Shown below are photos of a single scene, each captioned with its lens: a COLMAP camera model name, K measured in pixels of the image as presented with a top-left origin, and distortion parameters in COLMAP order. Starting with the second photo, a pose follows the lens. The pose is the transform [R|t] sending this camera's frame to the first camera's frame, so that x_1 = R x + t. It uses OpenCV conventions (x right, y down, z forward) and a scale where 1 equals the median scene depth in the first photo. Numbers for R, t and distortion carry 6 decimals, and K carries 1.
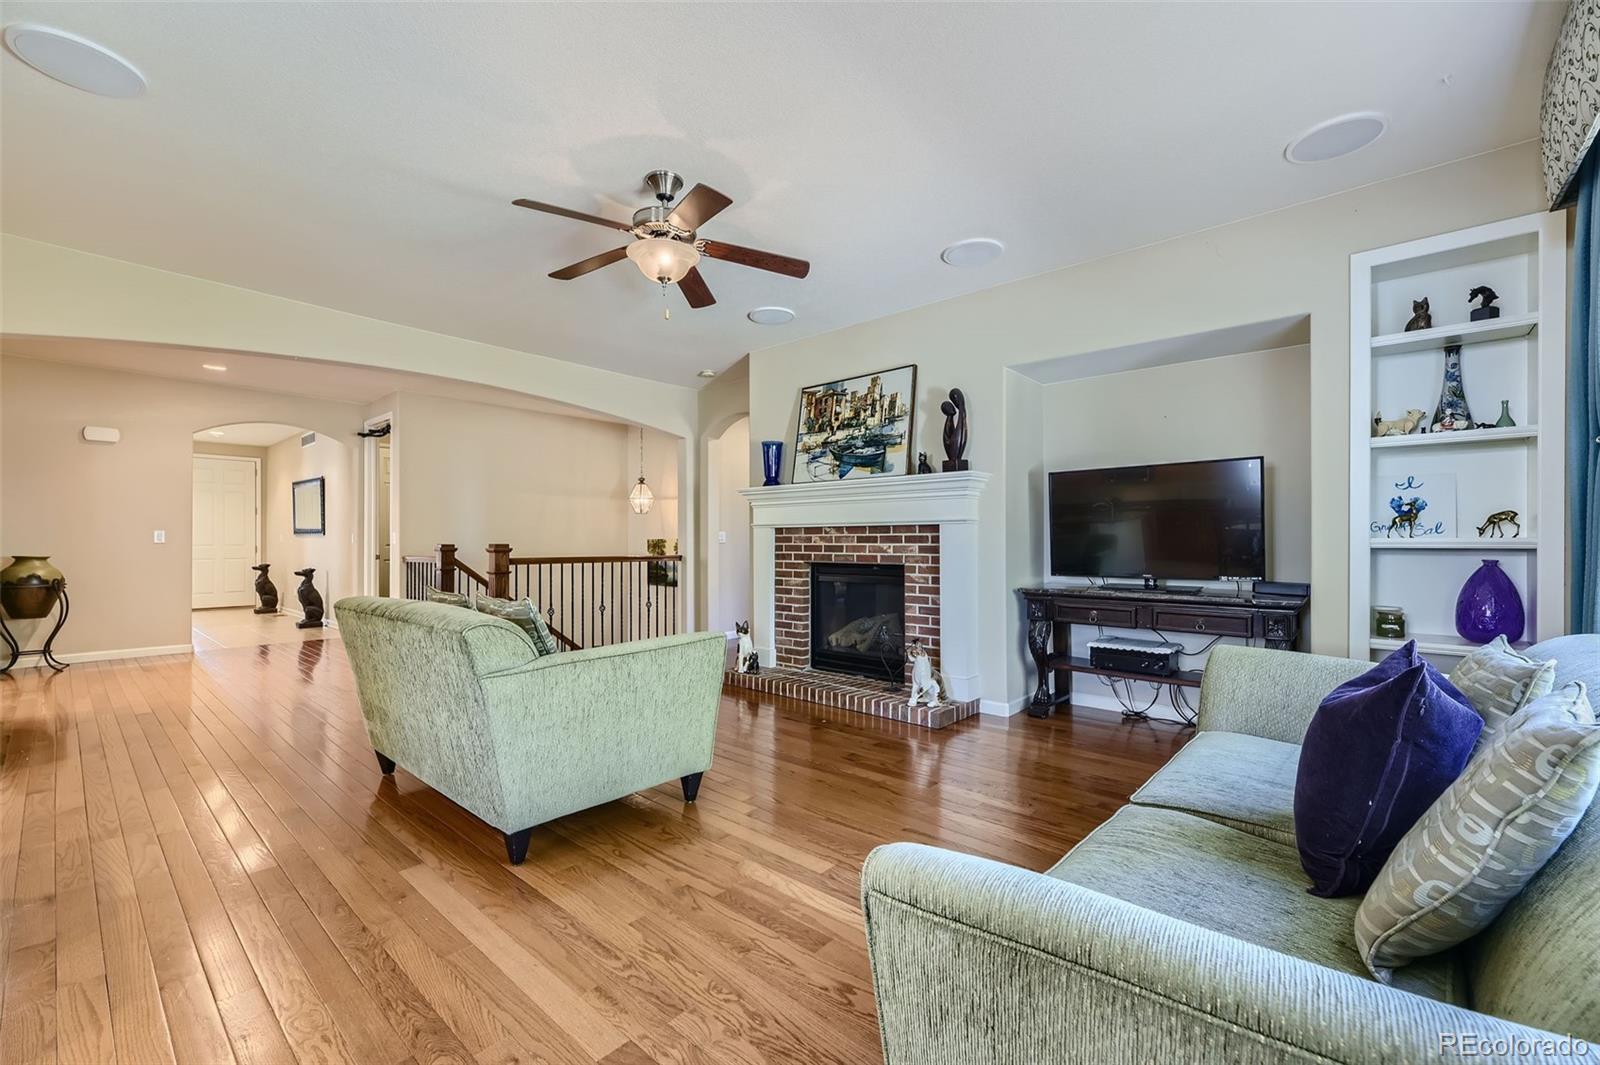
lens RADIAL K [[649.3, 0, 798.3], [0, 649.3, 544.2], [0, 0, 1]] dist [0.004441, 0.000177]
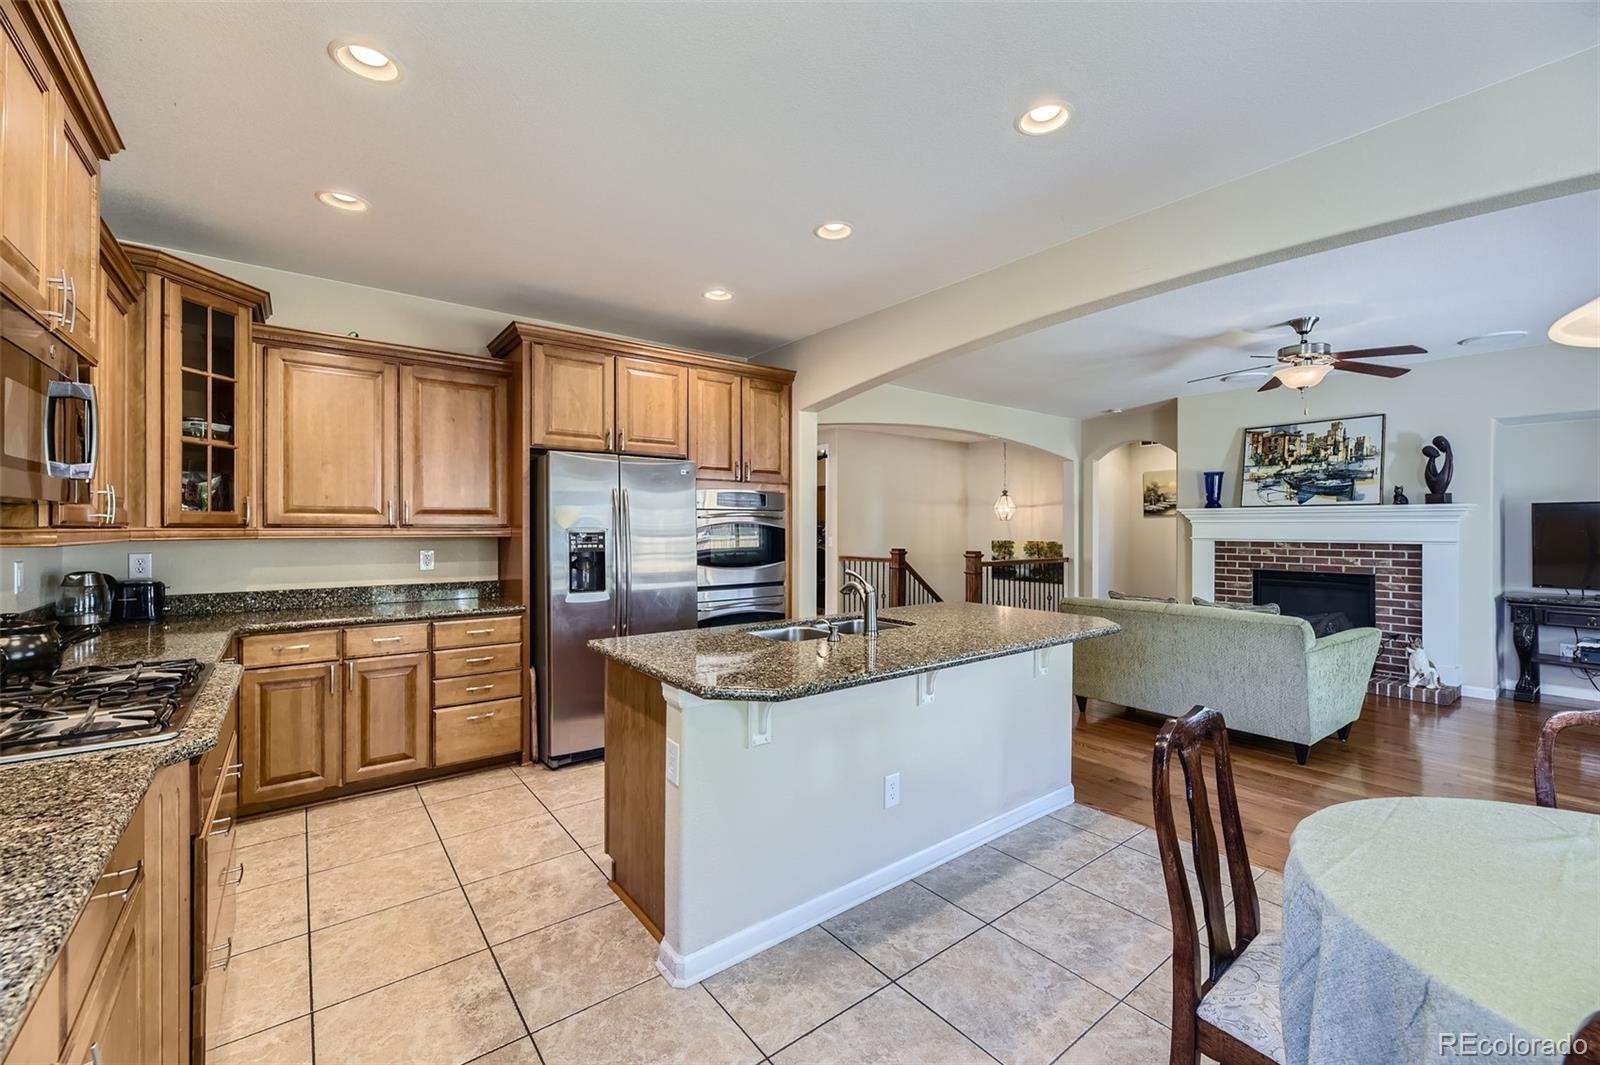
lens RADIAL K [[649.3, 0, 802.6], [0, 649.3, 529.1], [0, 0, 1]] dist [0.004441, 0.000177]
pose [[0.982130, 0.002384, -0.188188, -0.630896], [-0.002463, 0.999997, -0.000185, -0.049549], [0.188187, 0.000646, 0.982133, -0.404322]]
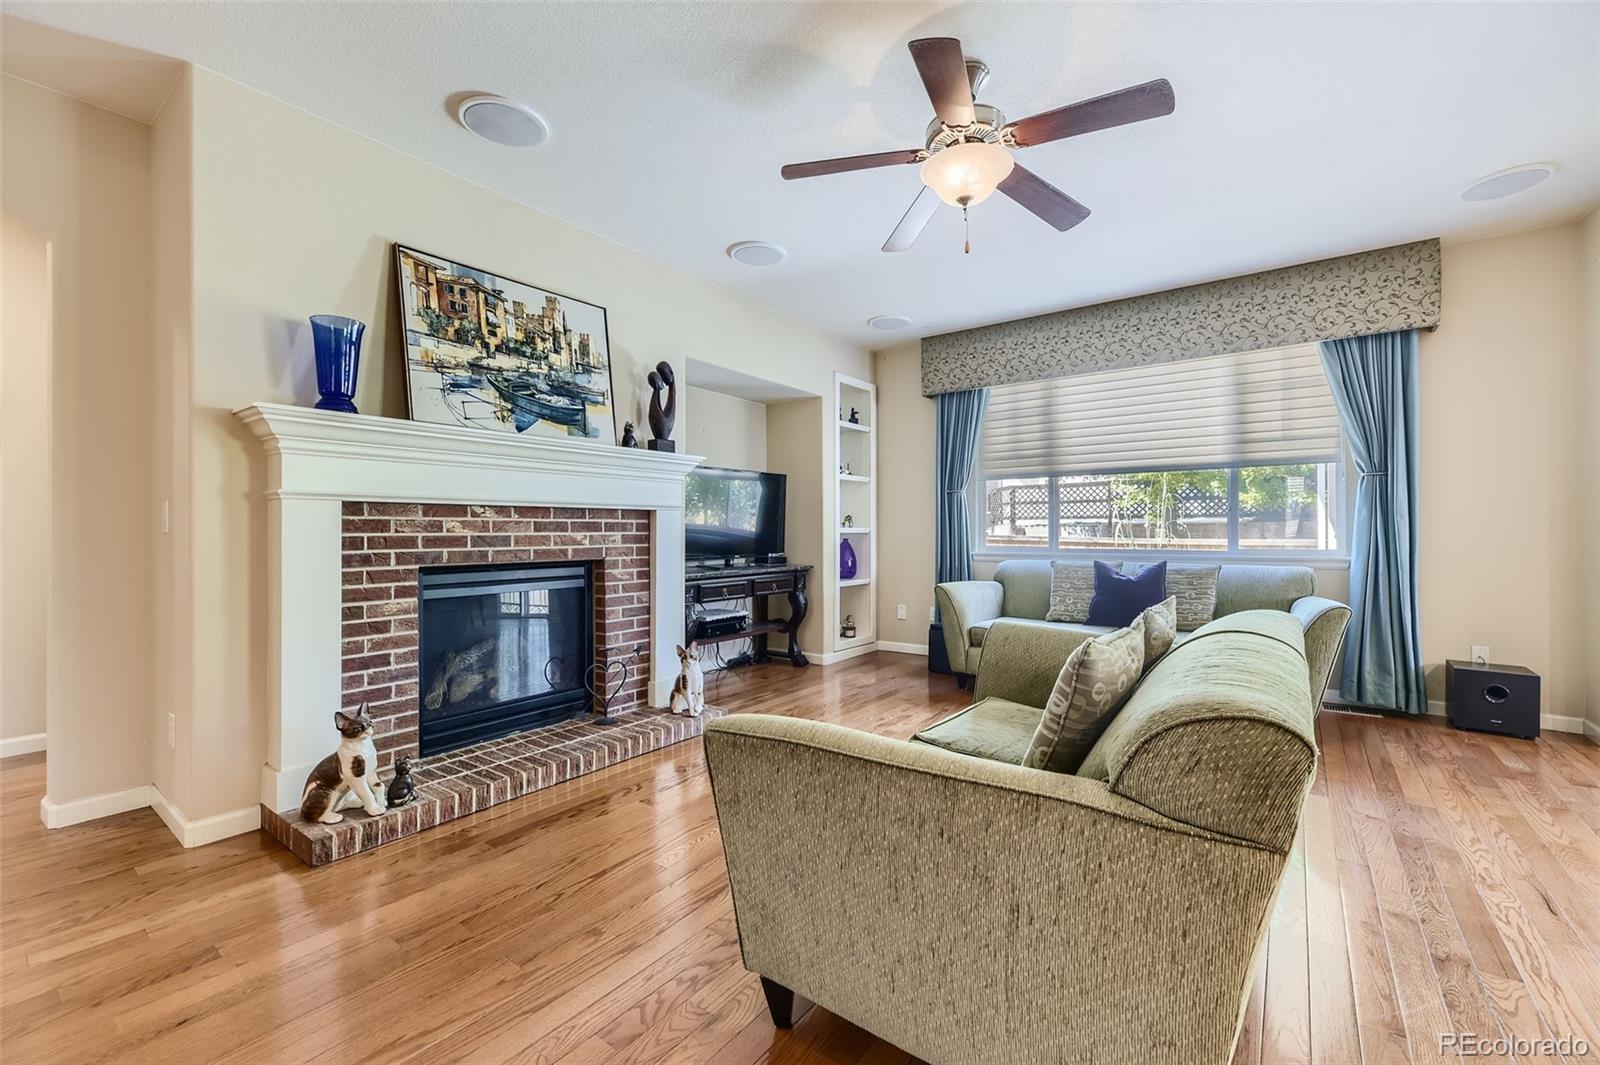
lens RADIAL K [[649.3, 0, 791.1], [0, 649.3, 529.0], [0, 0, 1]] dist [0.004441, 0.000177]
pose [[-0.062352, 0.002581, 0.998051, -0.587146], [0.005899, 0.999980, -0.002218, -0.001597], [-0.998037, 0.005749, -0.062366, 0.762453]]
